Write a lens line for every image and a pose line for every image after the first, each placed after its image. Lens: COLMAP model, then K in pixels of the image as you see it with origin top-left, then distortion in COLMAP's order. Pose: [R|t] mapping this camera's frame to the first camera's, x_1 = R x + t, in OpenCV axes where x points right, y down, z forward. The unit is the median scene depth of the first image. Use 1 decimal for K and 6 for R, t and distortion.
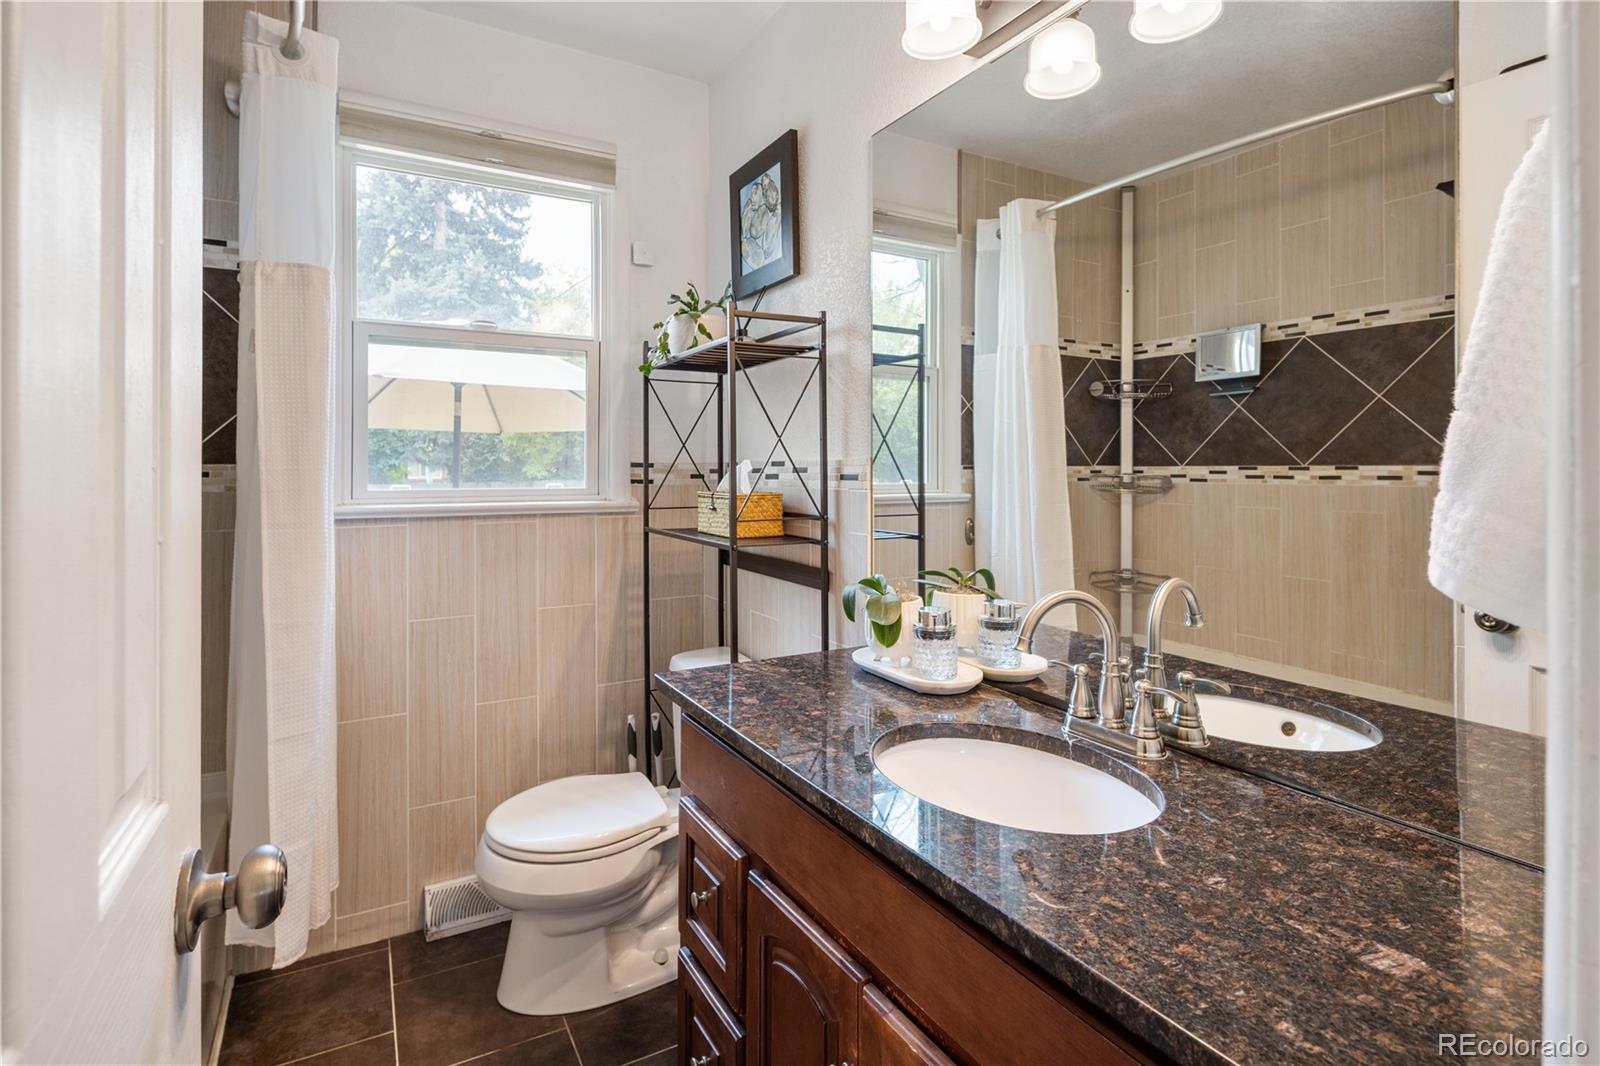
lens RADIAL K [[778.7, 0, 806.4], [0, 778.7, 467.7], [0, 0, 1]] dist [0.004843, -0.005482]
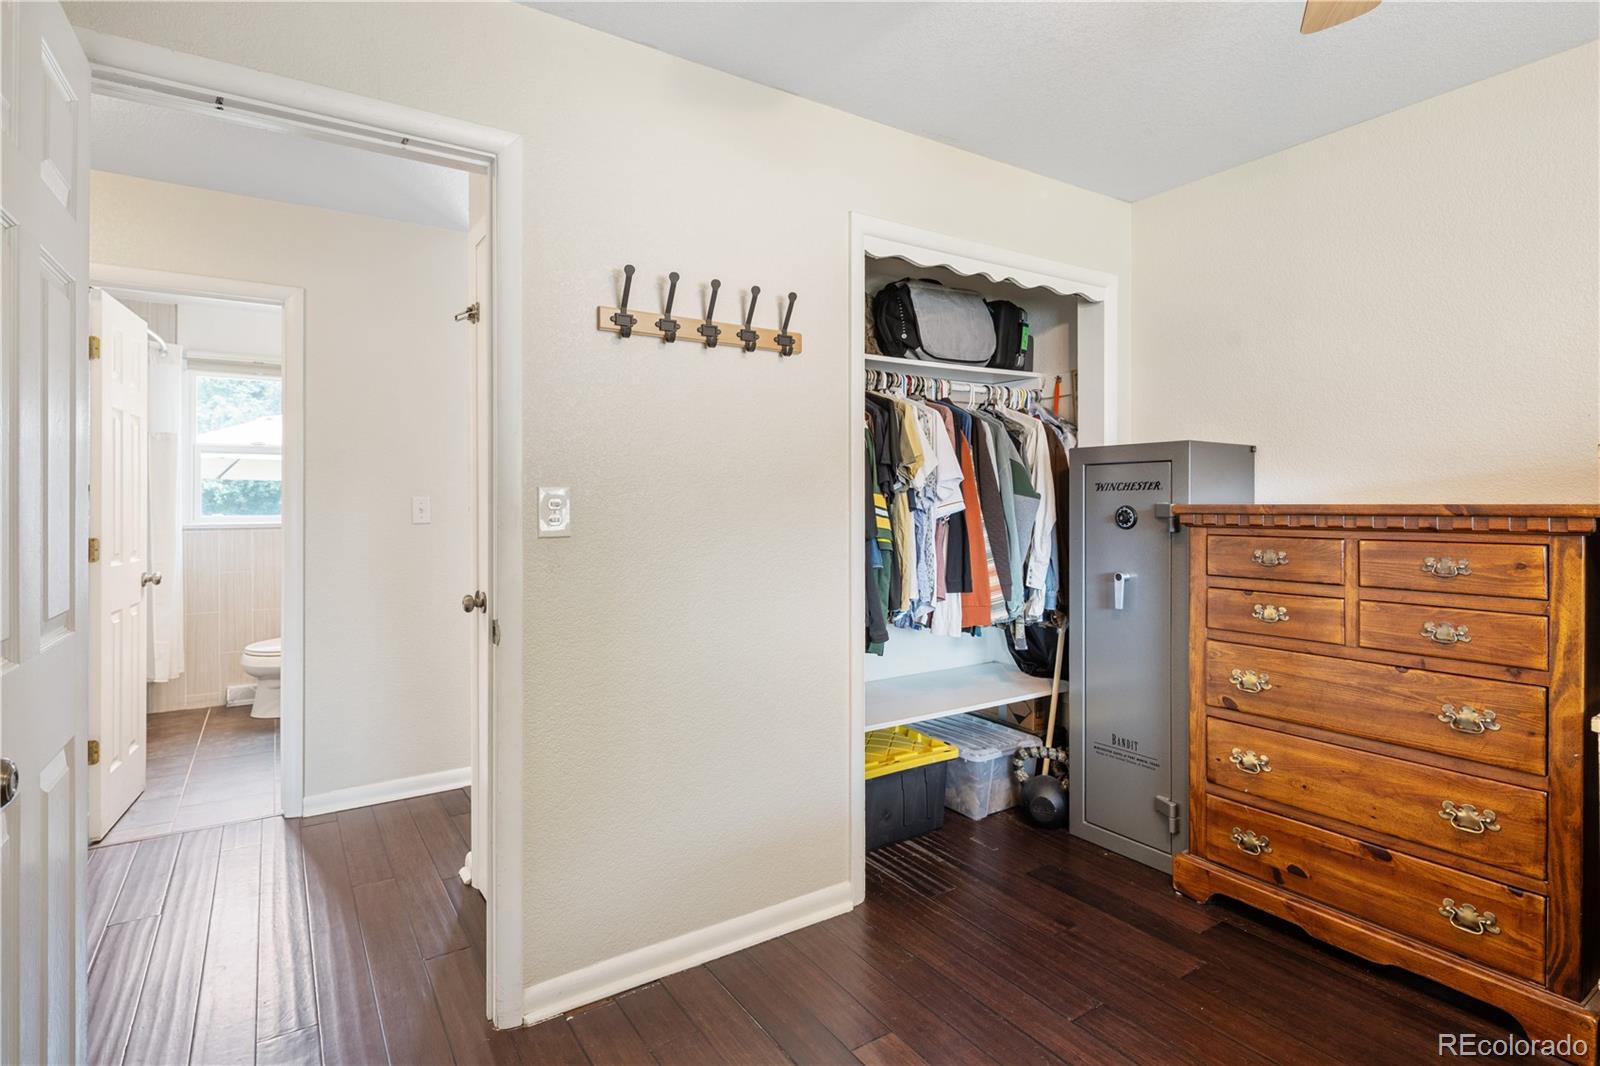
lens RADIAL K [[778.7, 0, 786.1], [0, 778.7, 499.7], [0, 0, 1]] dist [0.004843, -0.005482]
pose [[0.999648, -0.002057, 0.026461, 1.110361], [0.002152, 0.999991, -0.003528, -0.011706], [-0.026453, 0.003583, 0.999644, -1.366939]]
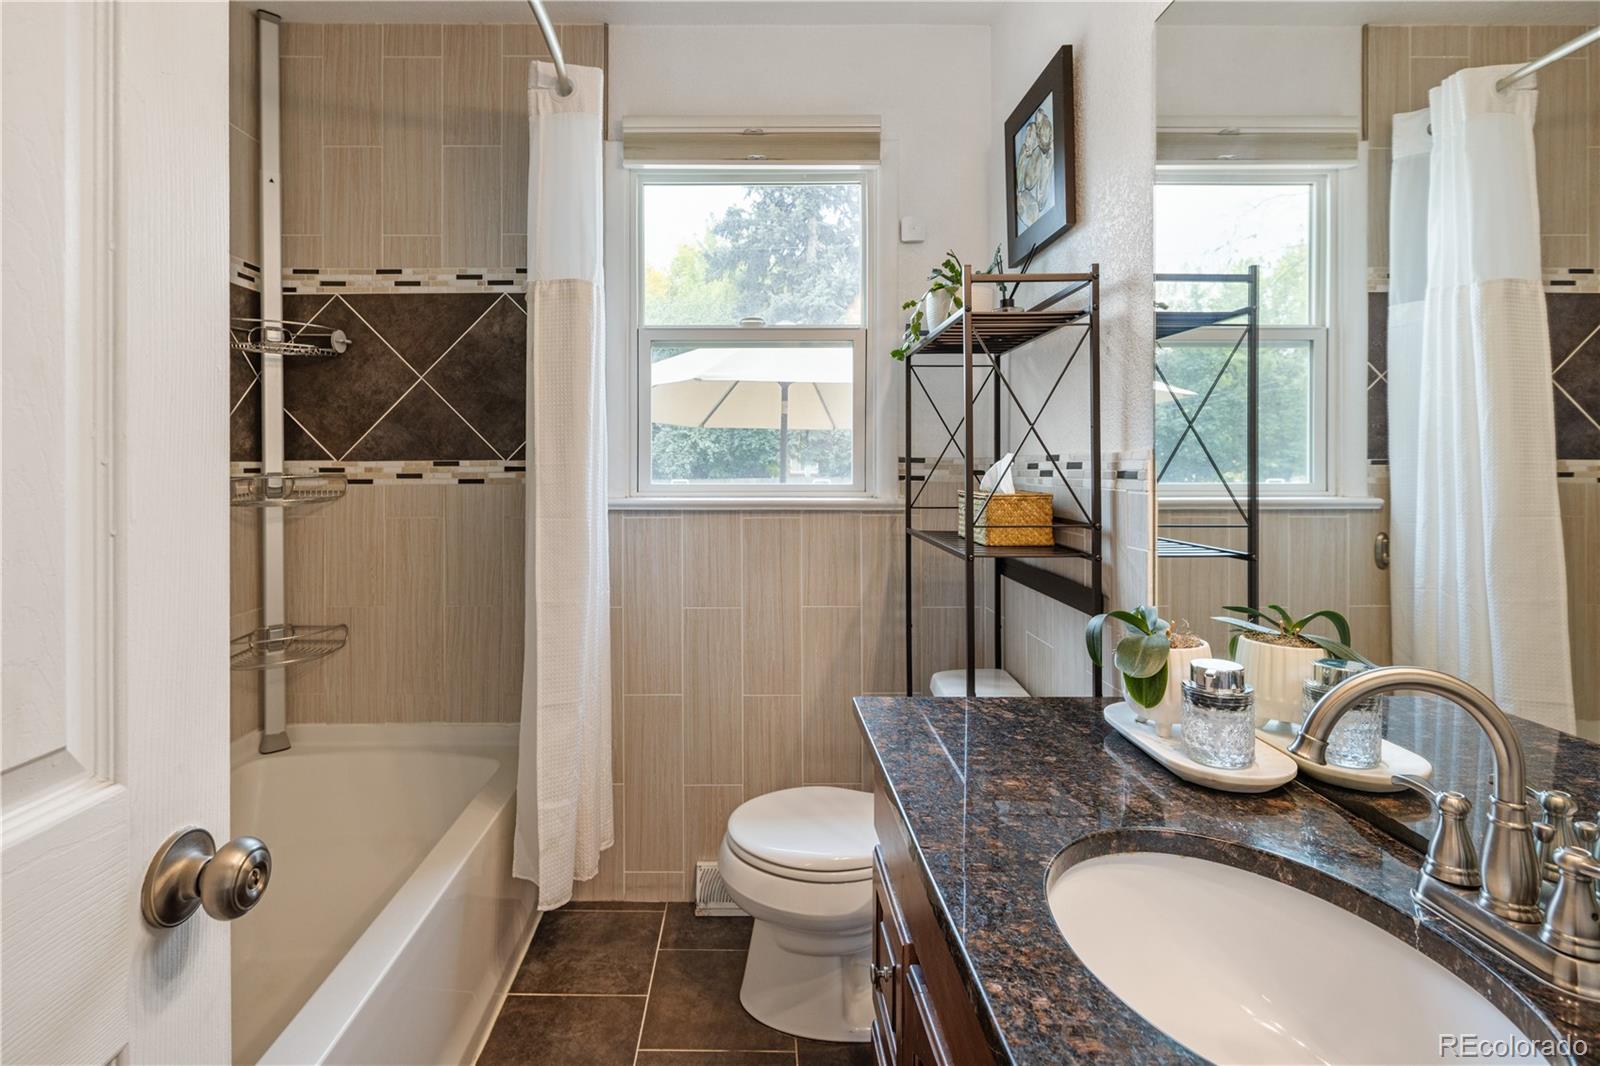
lens RADIAL K [[778.7, 0, 780.1], [0, 778.7, 467.4], [0, 0, 1]] dist [0.004843, -0.005482]
pose [[0.868359, 0.001831, -0.495932, 0.125819], [0.000819, 0.999987, 0.005127, 0.000396], [0.495935, -0.004858, 0.868346, 0.144739]]
